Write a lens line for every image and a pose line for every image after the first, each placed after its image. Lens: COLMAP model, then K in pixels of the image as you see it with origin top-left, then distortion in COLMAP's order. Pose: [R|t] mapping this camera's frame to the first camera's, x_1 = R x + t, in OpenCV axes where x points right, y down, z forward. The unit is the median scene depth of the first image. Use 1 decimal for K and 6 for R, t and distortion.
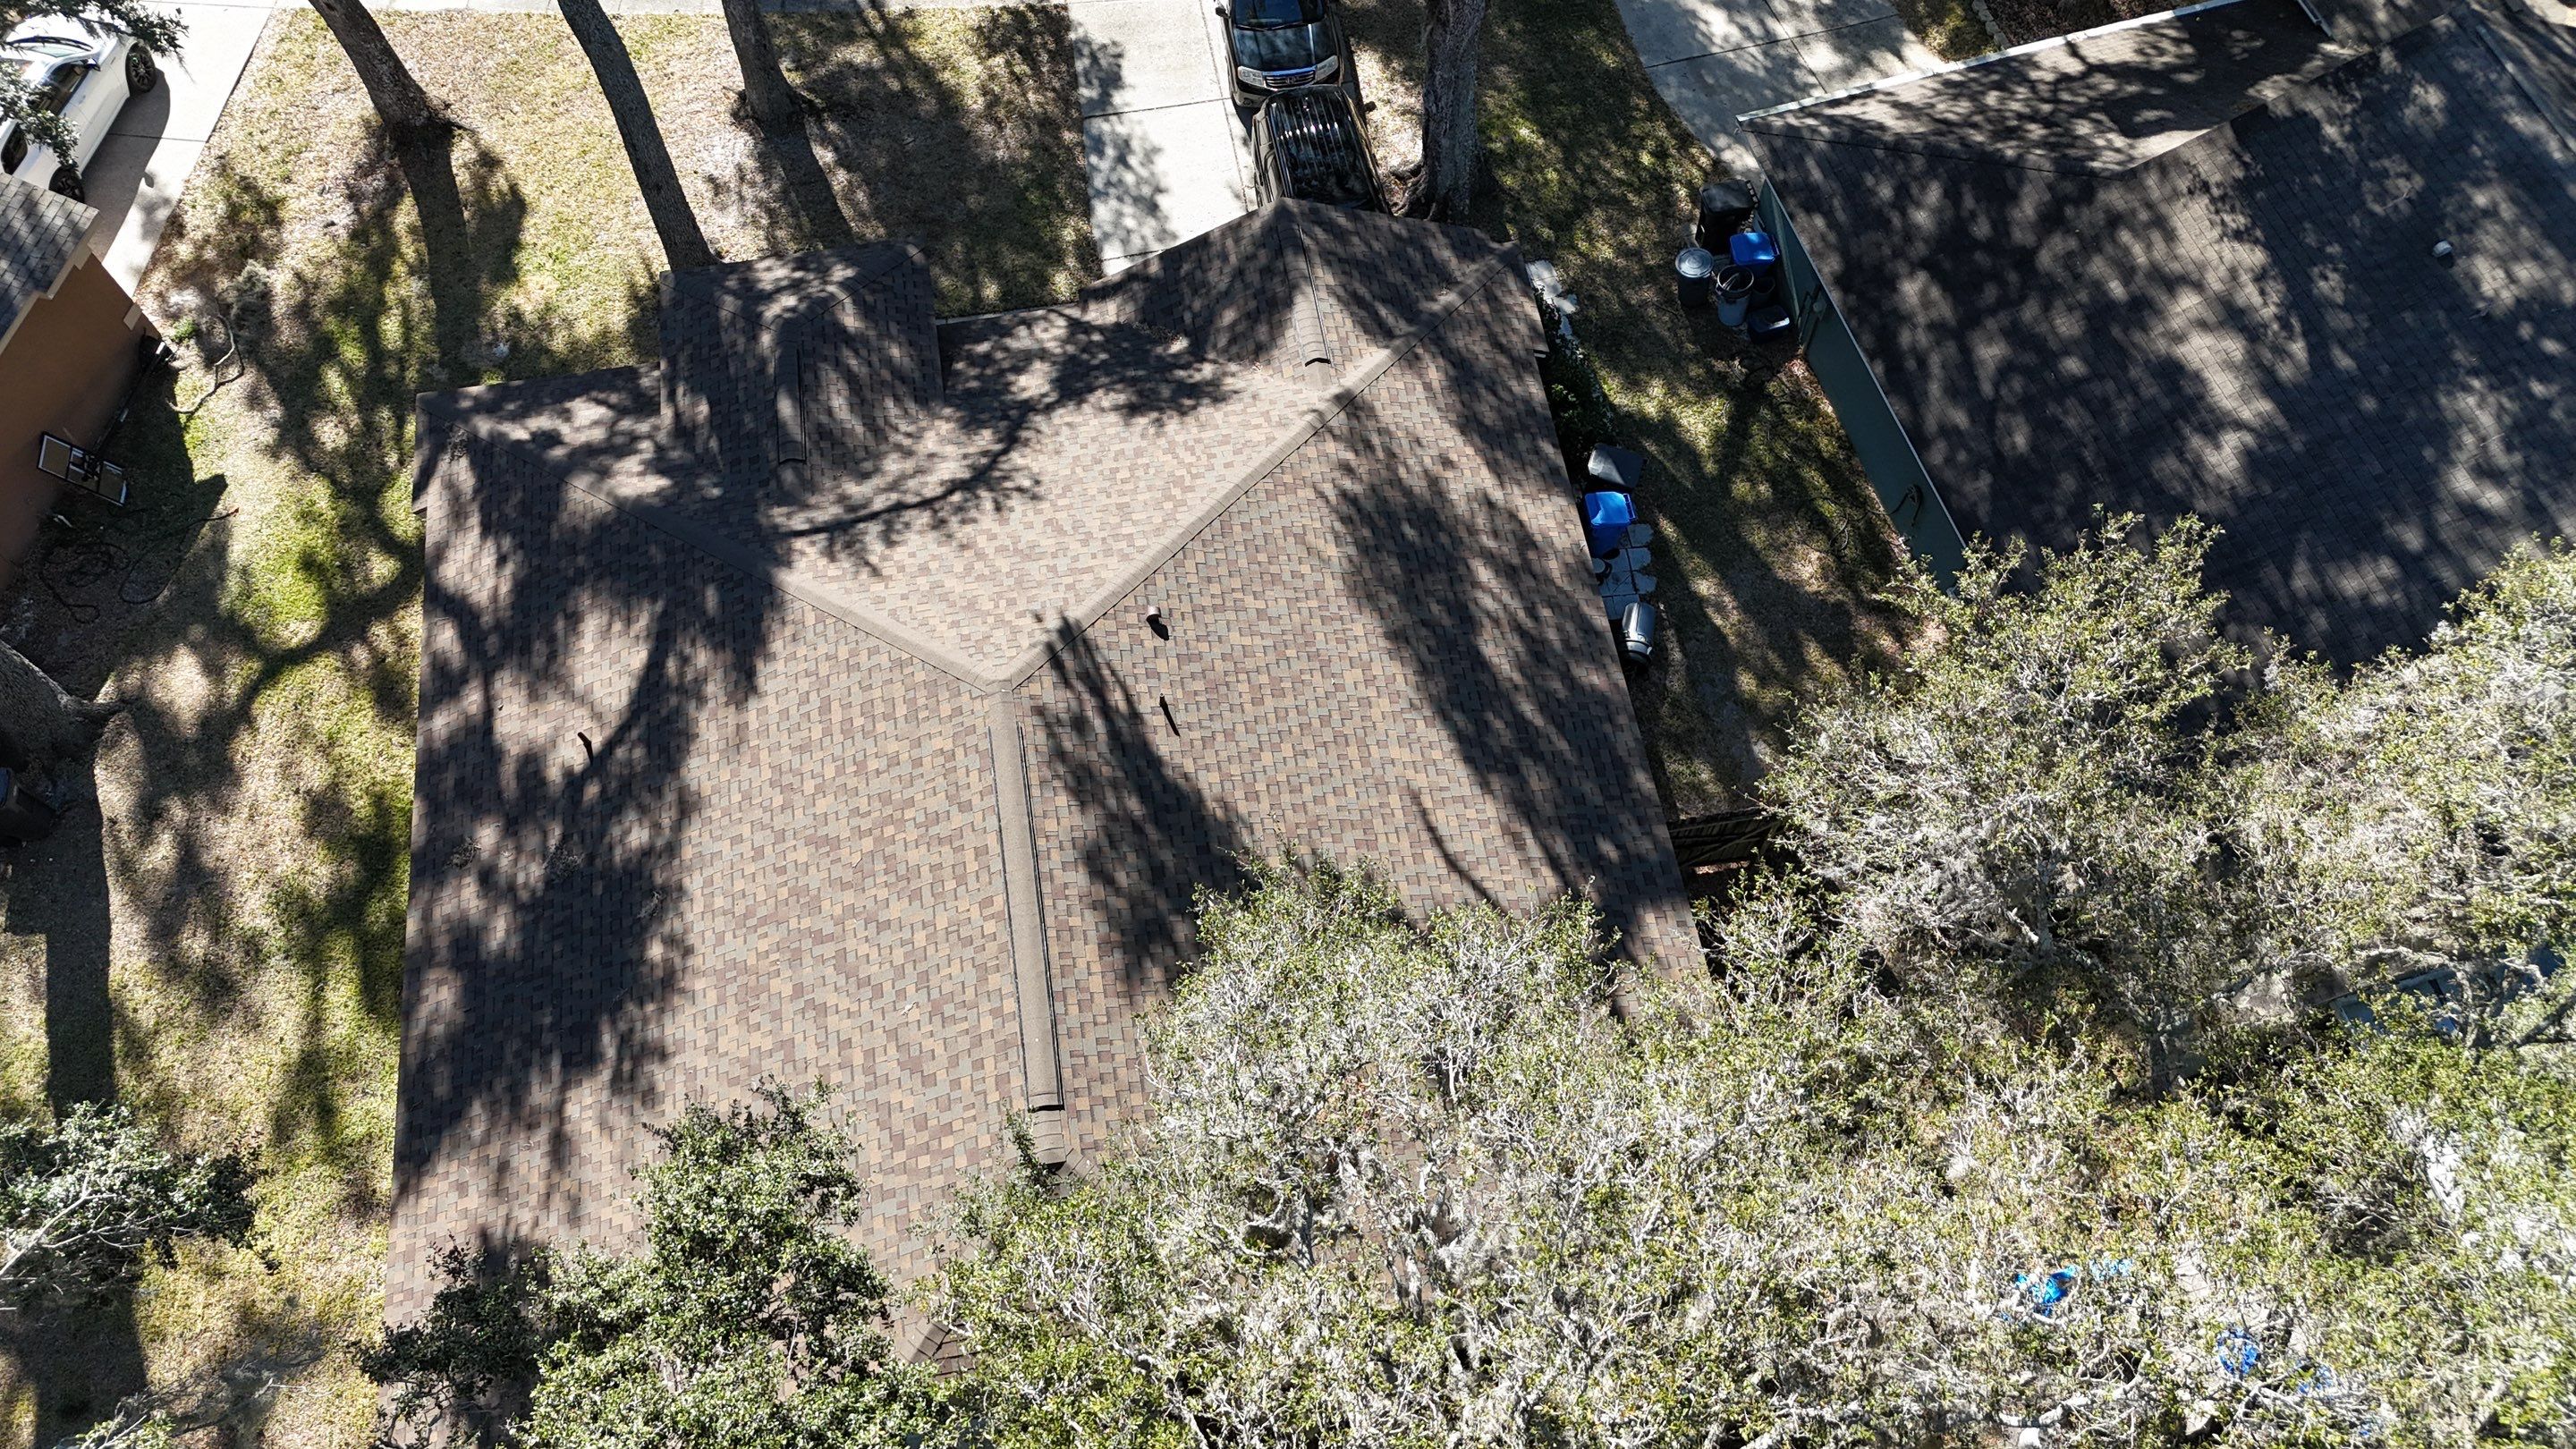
lens RADIAL K [[1866.7, 0, 1256.6], [0, 1866.7, 796.5], [0, 0, 1]] dist [0.066616, -0.041875]
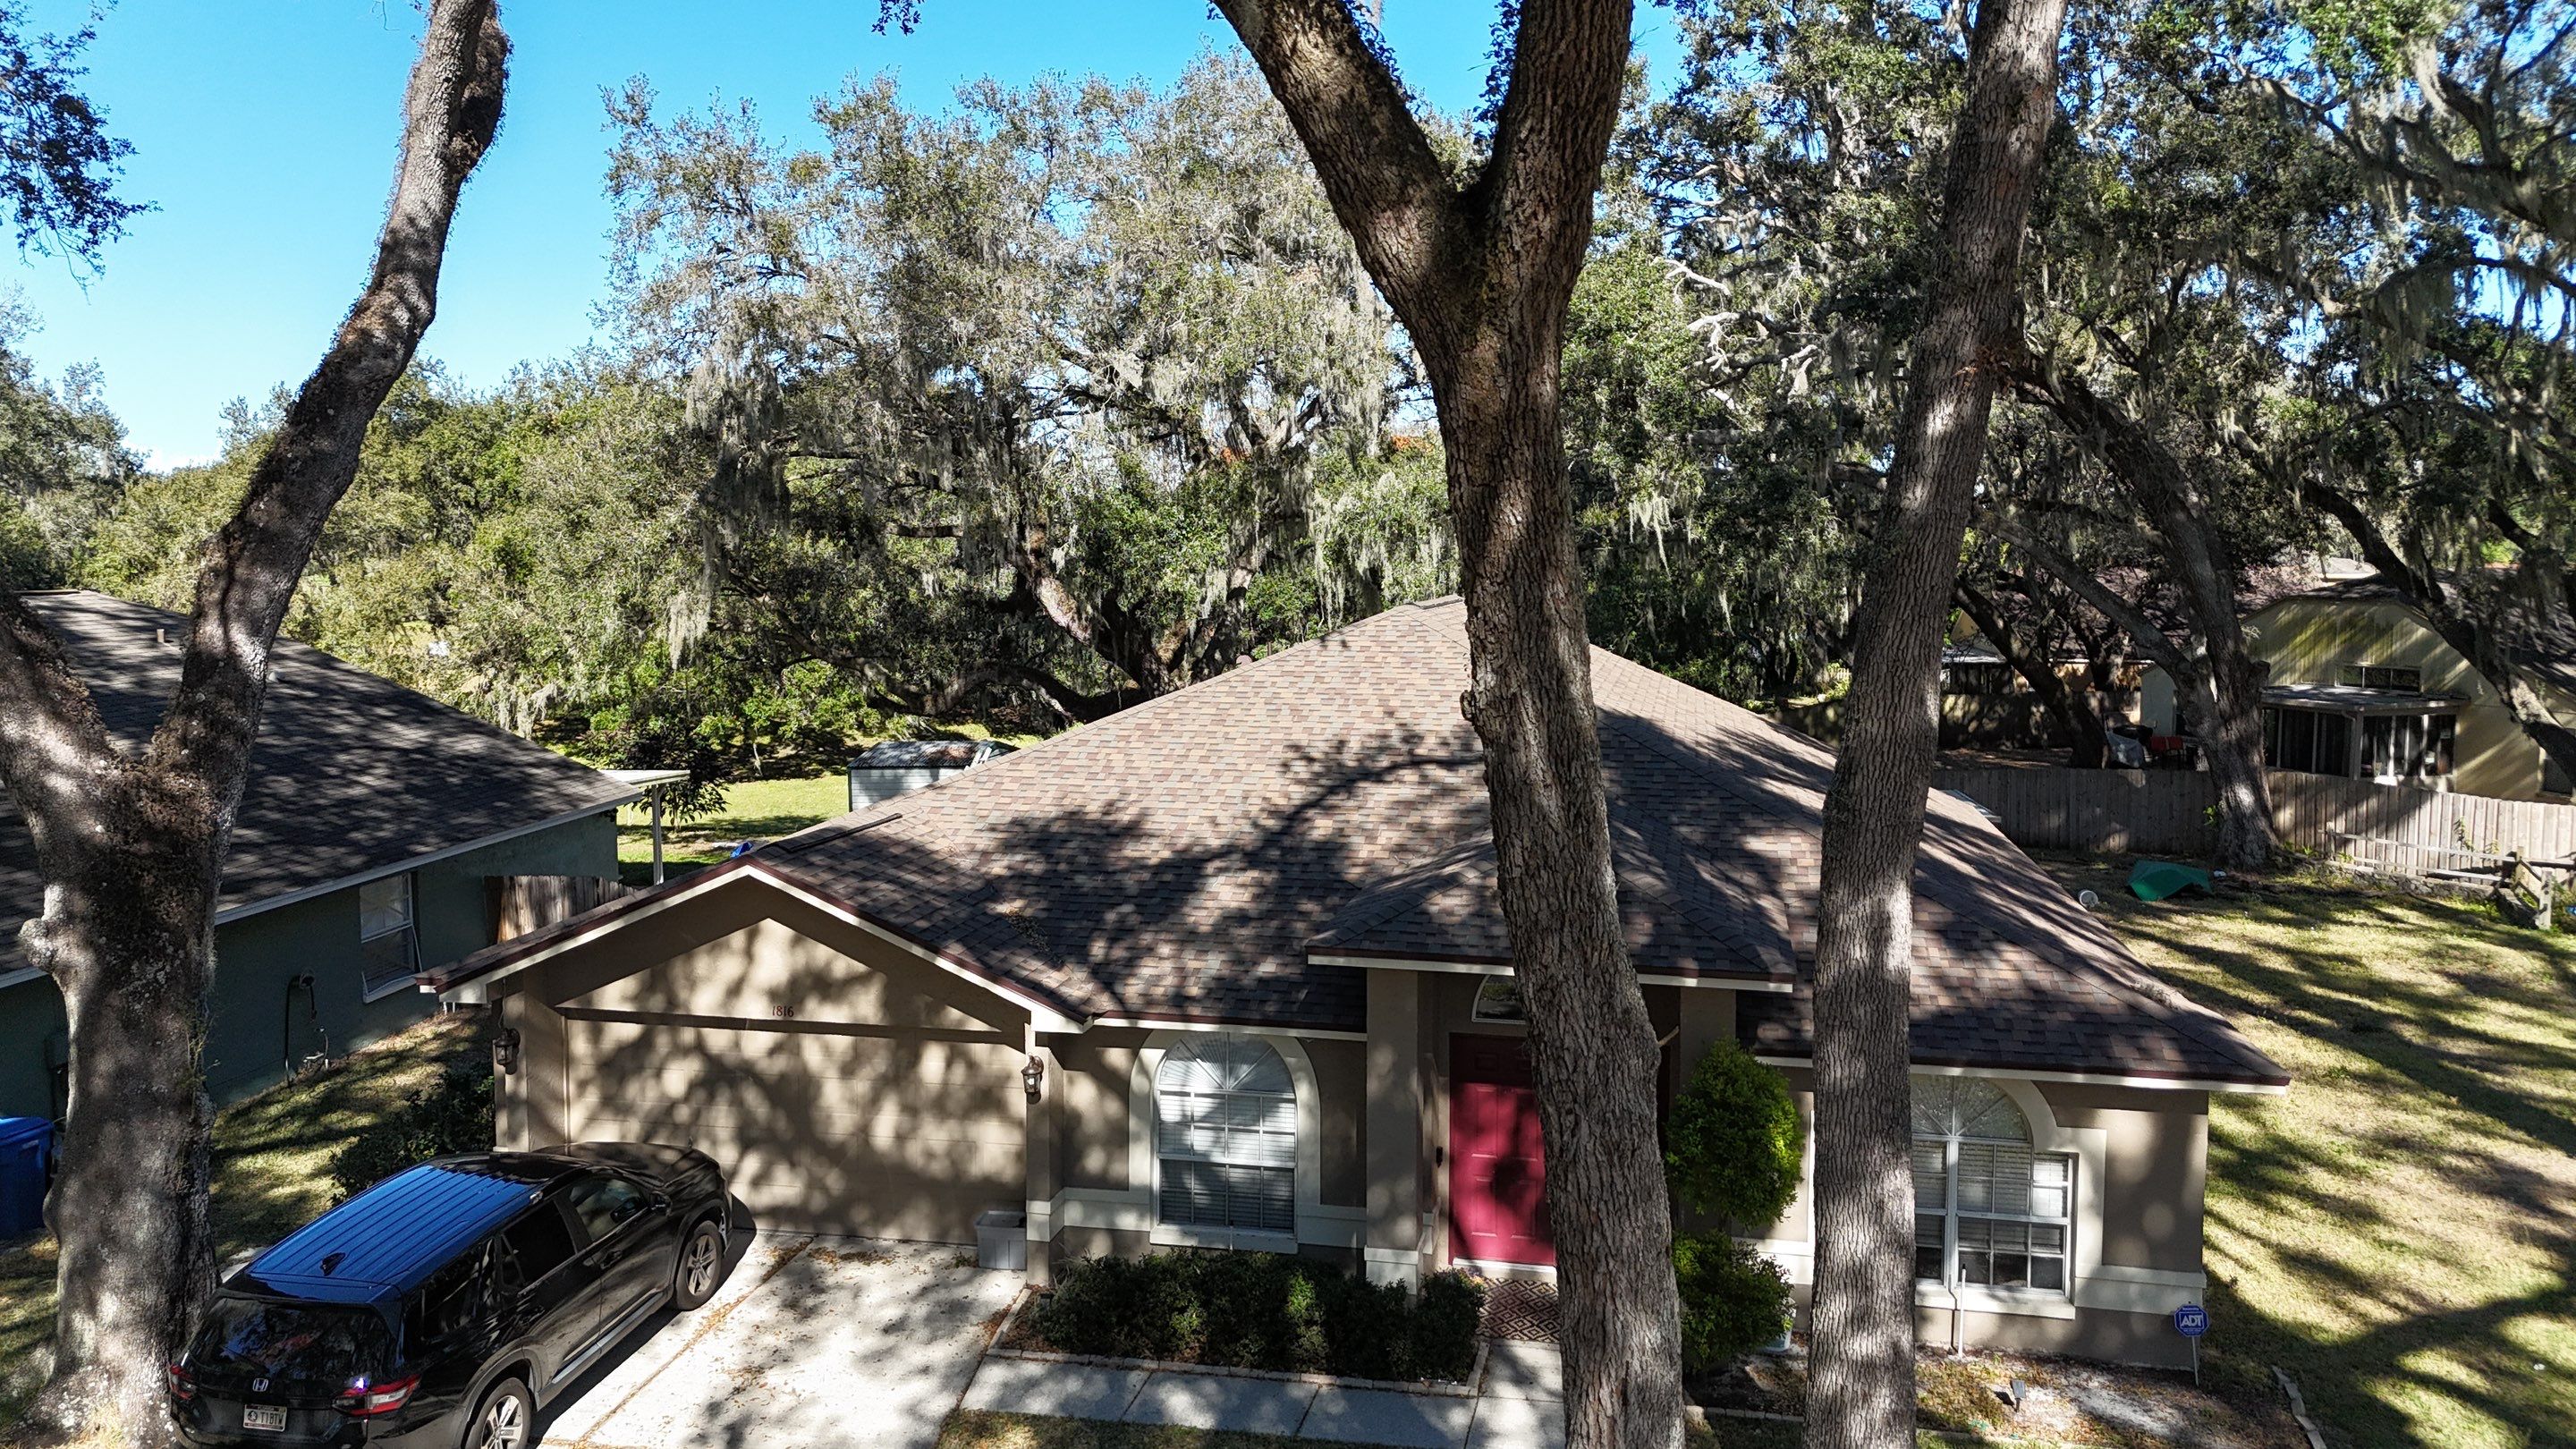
lens RADIAL K [[1866.7, 0, 1314.6], [0, 1866.7, 724.2], [0, 0, 1]] dist [0.066616, -0.041875]
pose [[-0.938541, -0.013552, 0.344901, -0.411642], [0.316428, 0.365402, 0.875417, -0.890313], [-0.137891, 0.930751, -0.338657, 1.245309]]
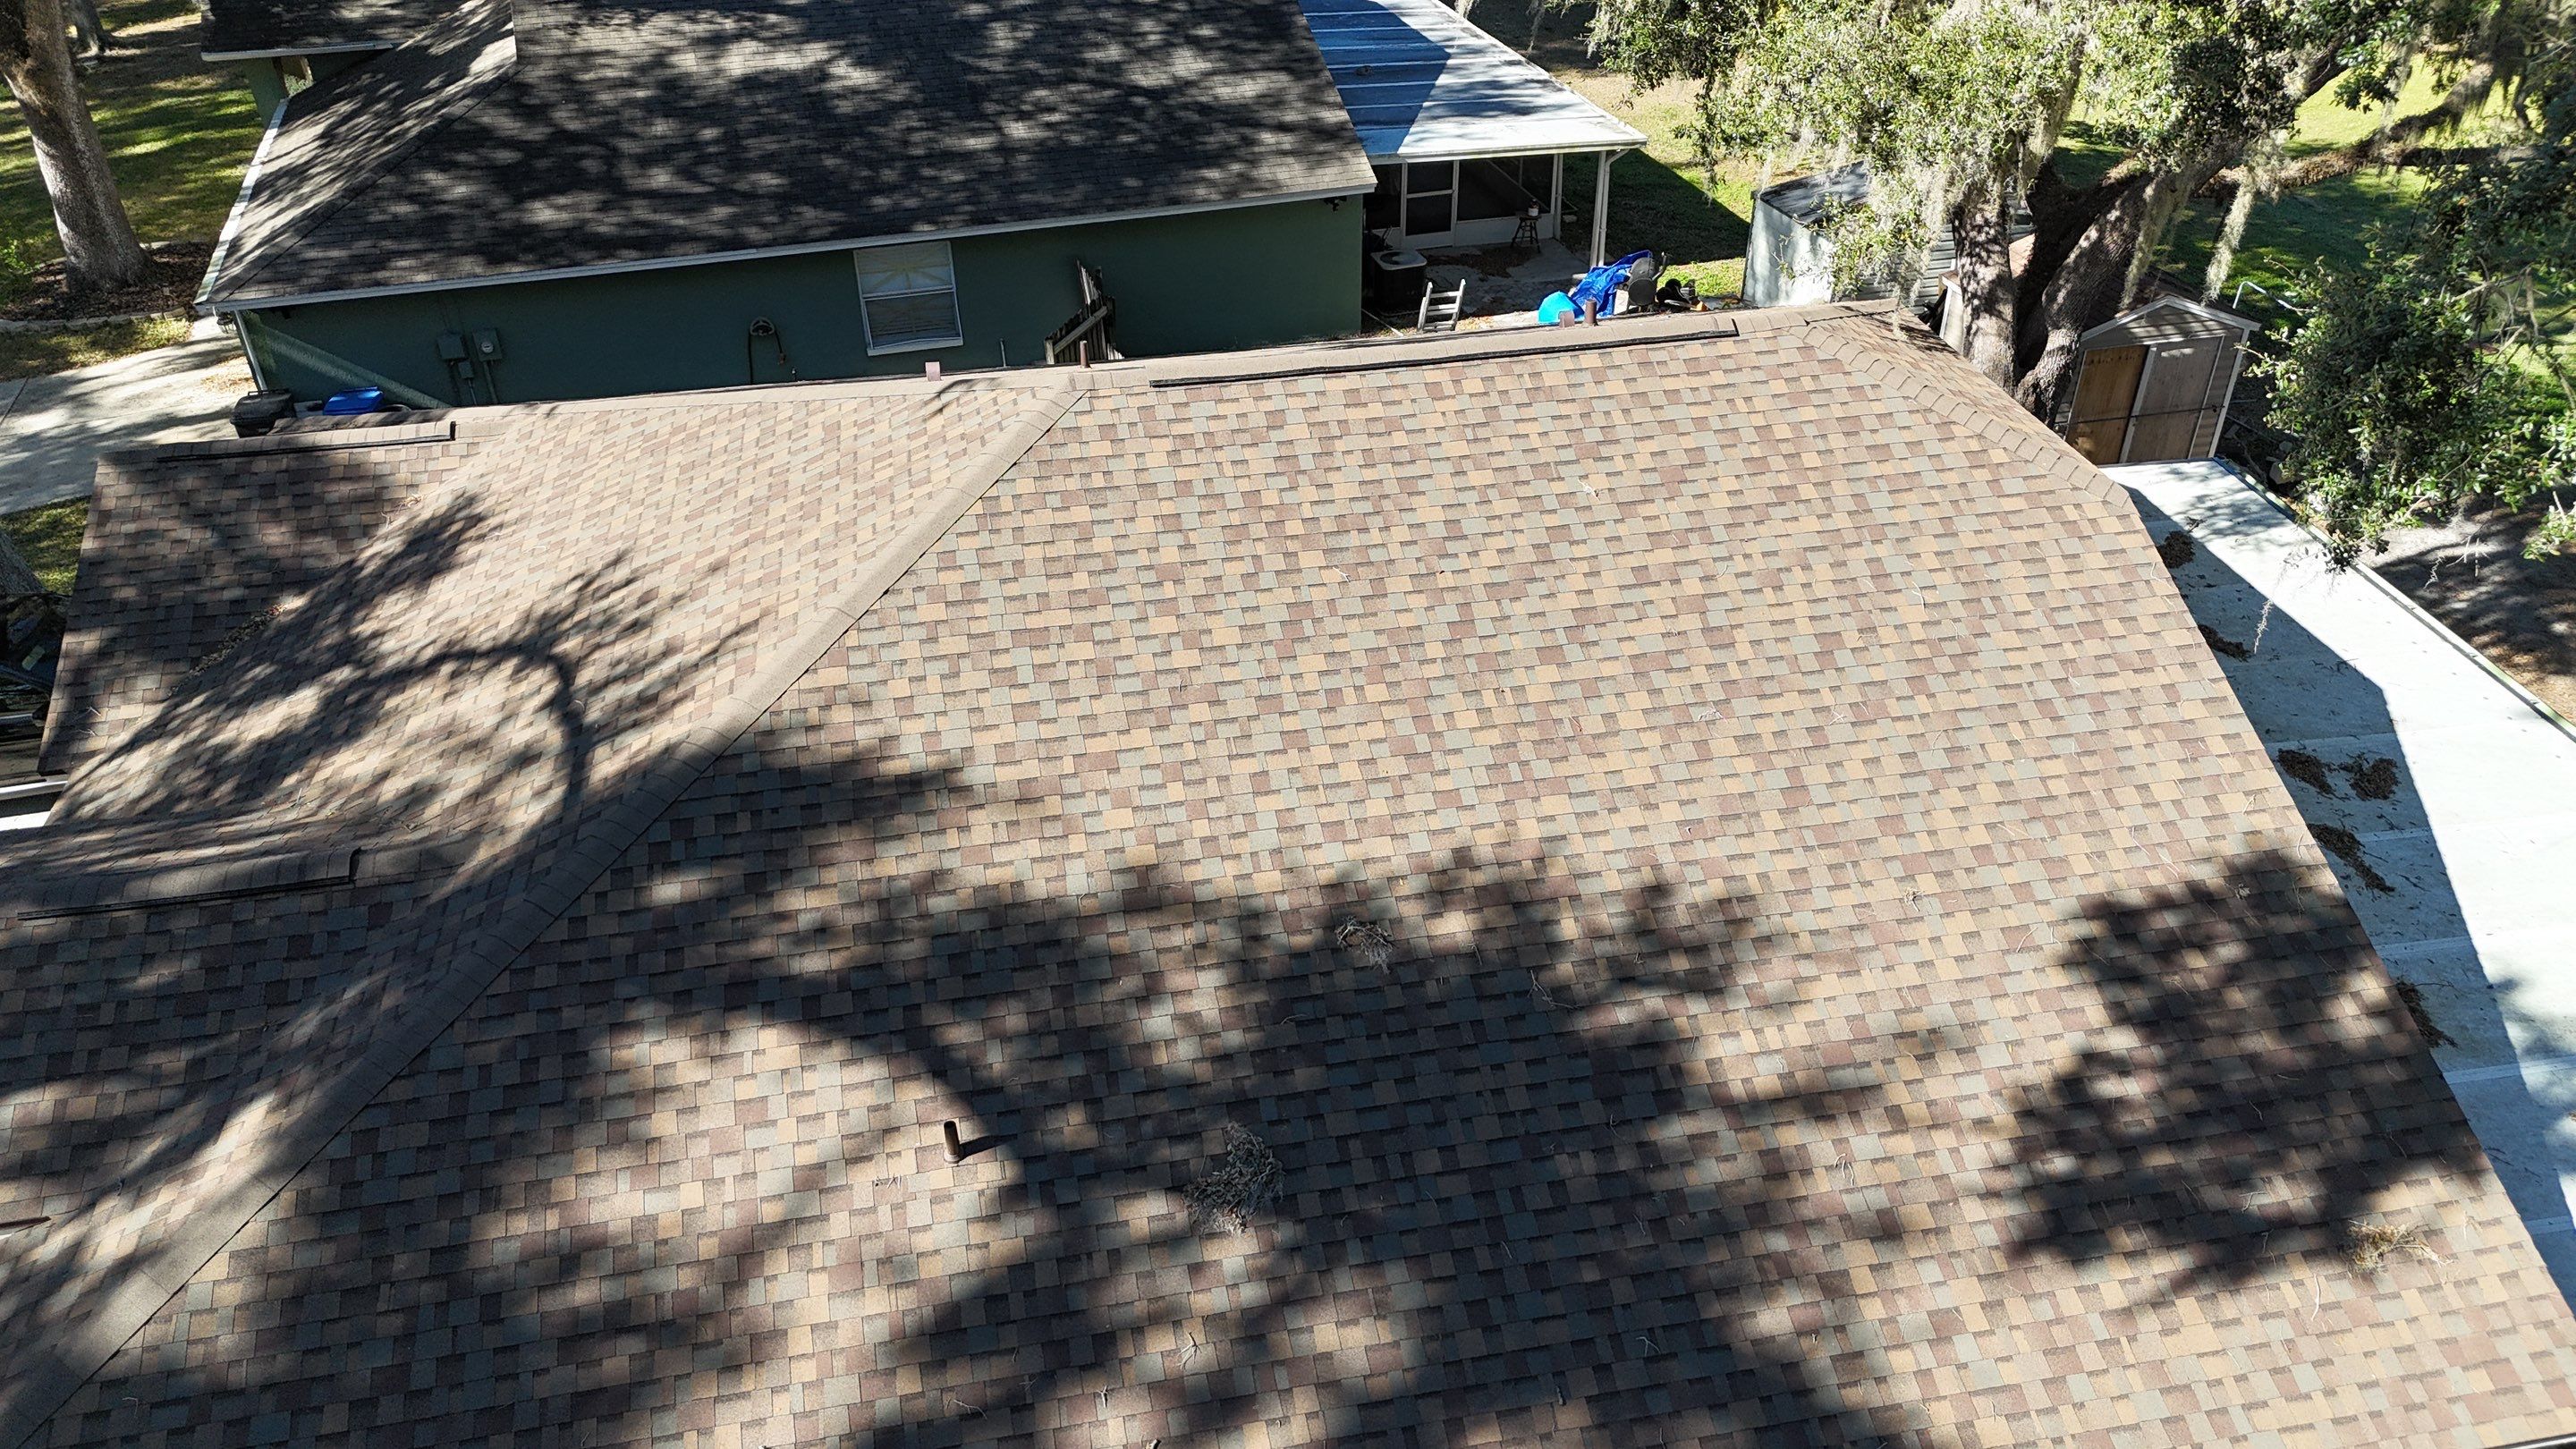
lens RADIAL K [[1829.8, 0, 1338.0], [0, 1829.8, 736.4], [0, 0, 1]] dist [0.062631, -0.033030]
pose [[-0.007305, -0.601842, 0.798582, -0.621699], [0.898967, 0.345809, 0.268838, -0.091671], [-0.437955, 0.719863, 0.538510, 0.625466]]
